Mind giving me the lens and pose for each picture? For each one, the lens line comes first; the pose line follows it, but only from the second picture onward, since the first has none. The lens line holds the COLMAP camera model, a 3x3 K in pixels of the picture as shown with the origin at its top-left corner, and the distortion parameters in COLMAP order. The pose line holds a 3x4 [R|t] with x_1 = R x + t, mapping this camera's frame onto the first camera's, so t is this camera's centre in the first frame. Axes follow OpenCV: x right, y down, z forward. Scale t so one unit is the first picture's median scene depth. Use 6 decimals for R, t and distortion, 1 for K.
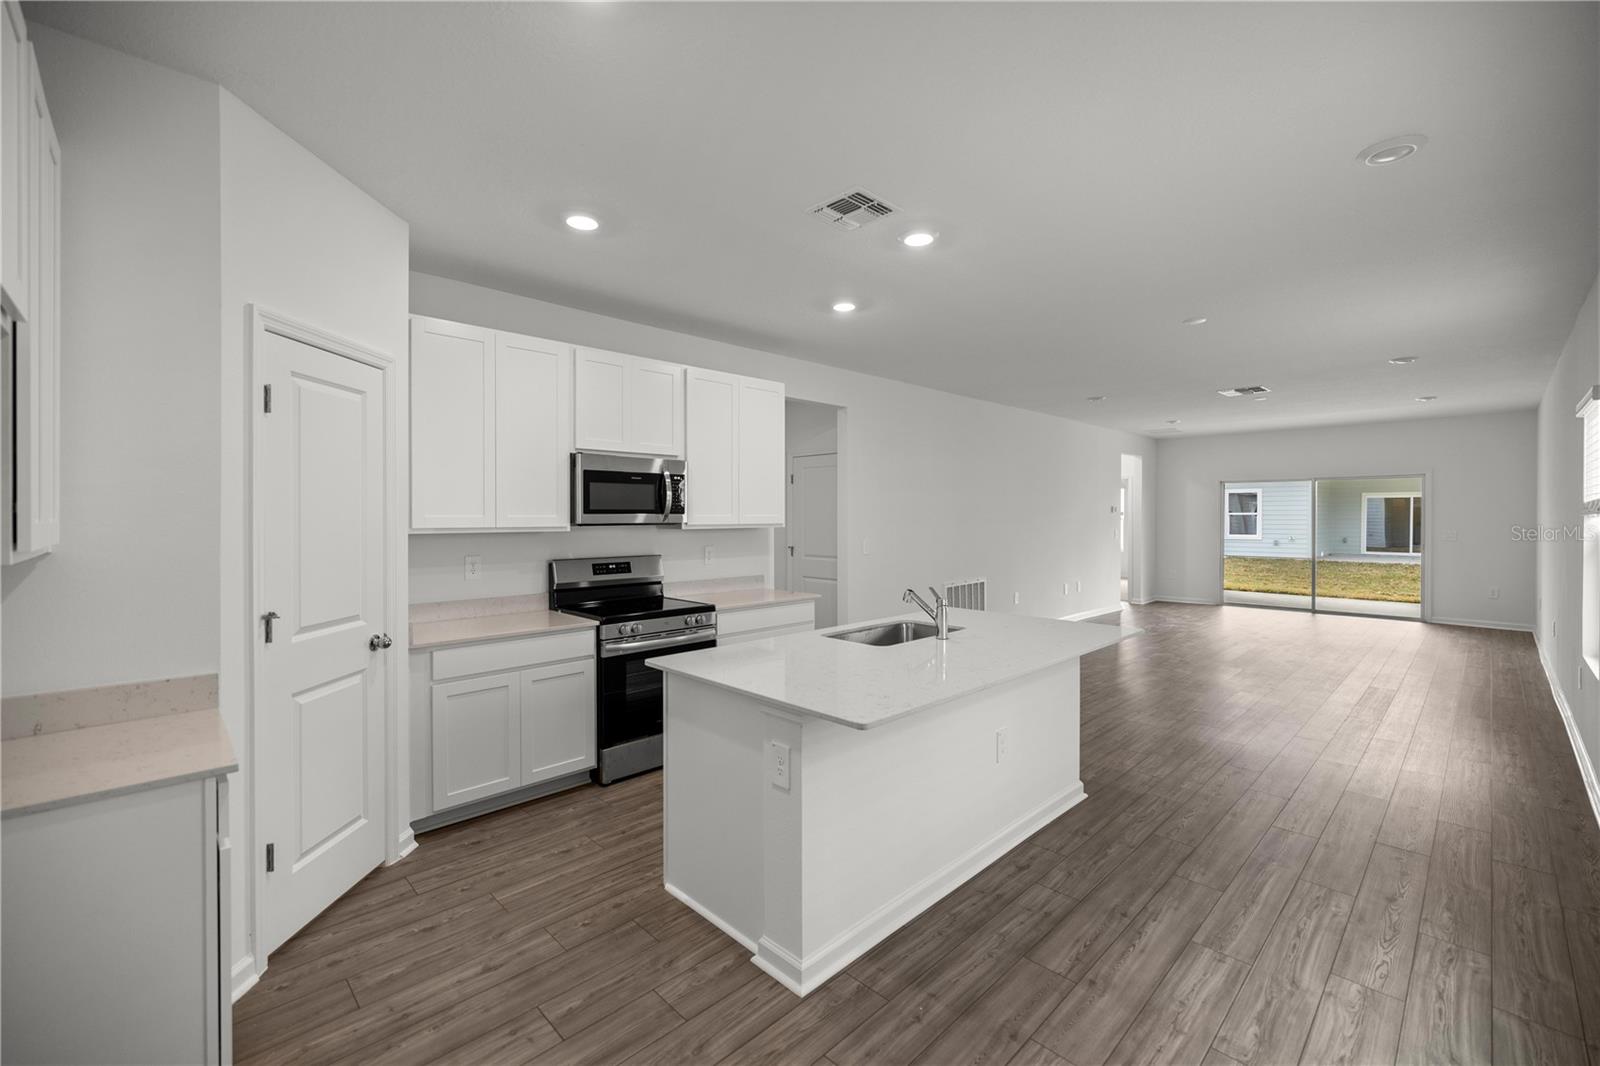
lens RADIAL K [[683.7, 0, 794.9], [0, 683.7, 522.2], [0, 0, 1]] dist [0.002093, -0.000090]
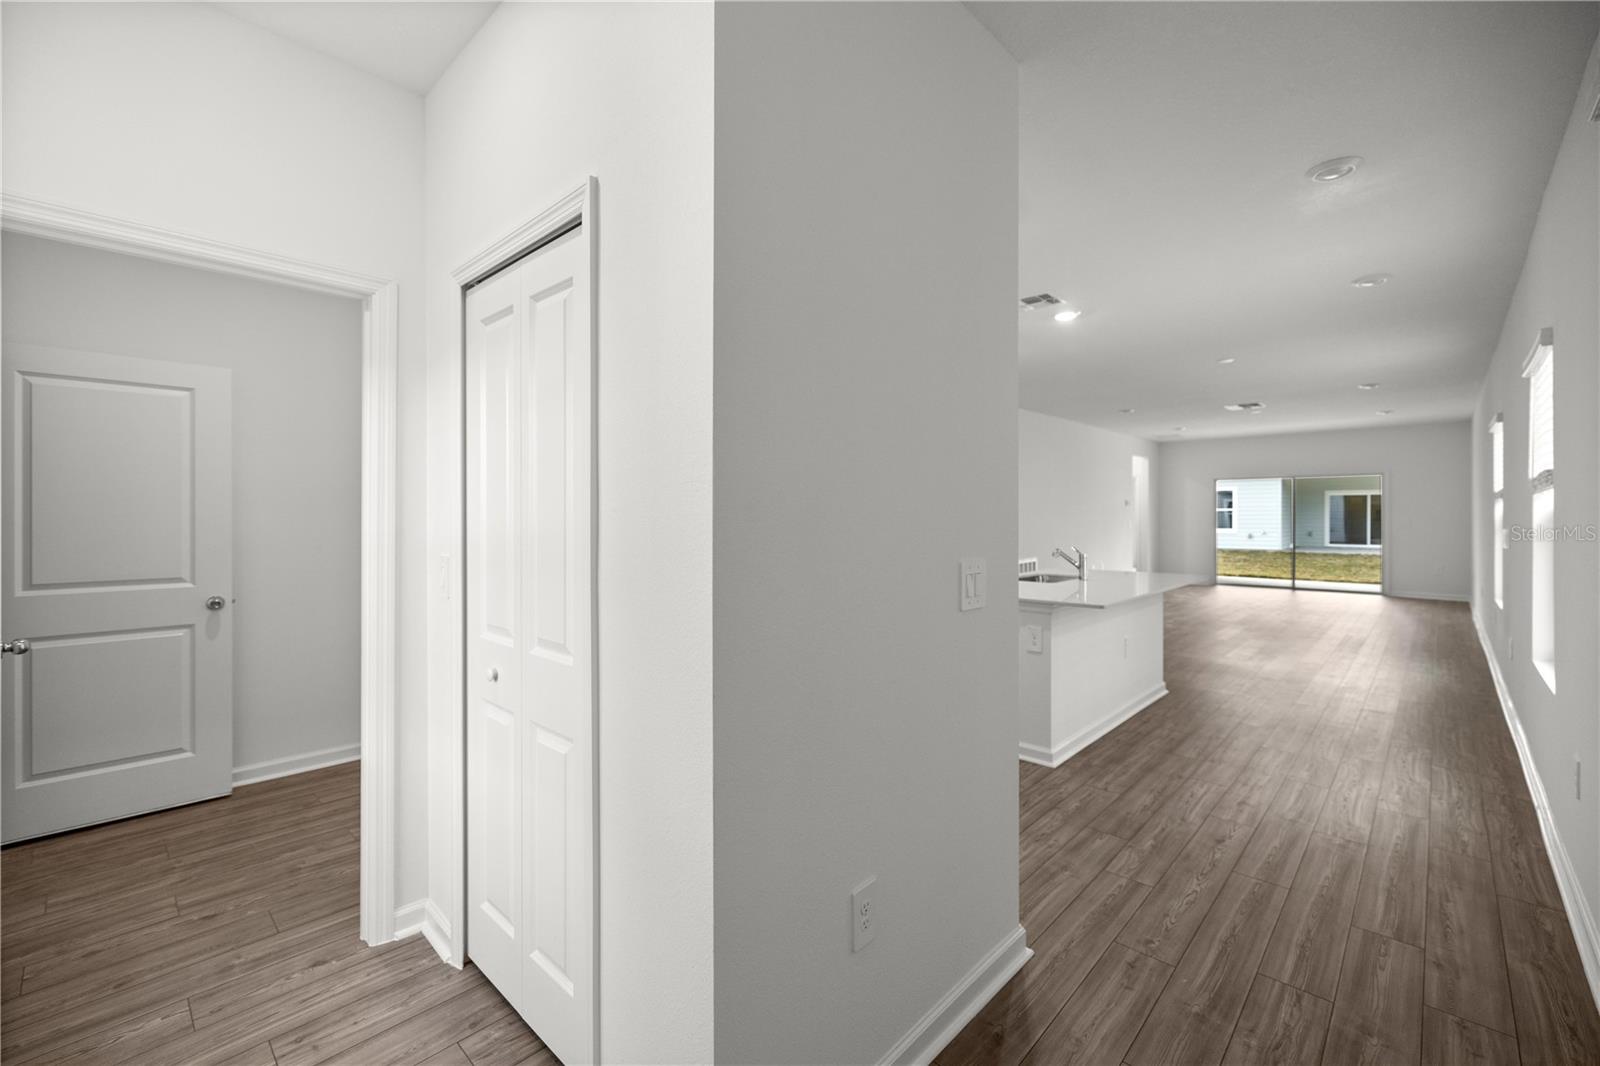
lens RADIAL K [[683.7, 0, 798.3], [0, 683.7, 520.8], [0, 0, 1]] dist [0.002093, -0.000090]
pose [[0.999169, -0.003501, 0.040620, -0.365998], [0.003592, 0.999991, -0.002166, 0.030607], [-0.040612, 0.002310, 0.999172, -0.374113]]
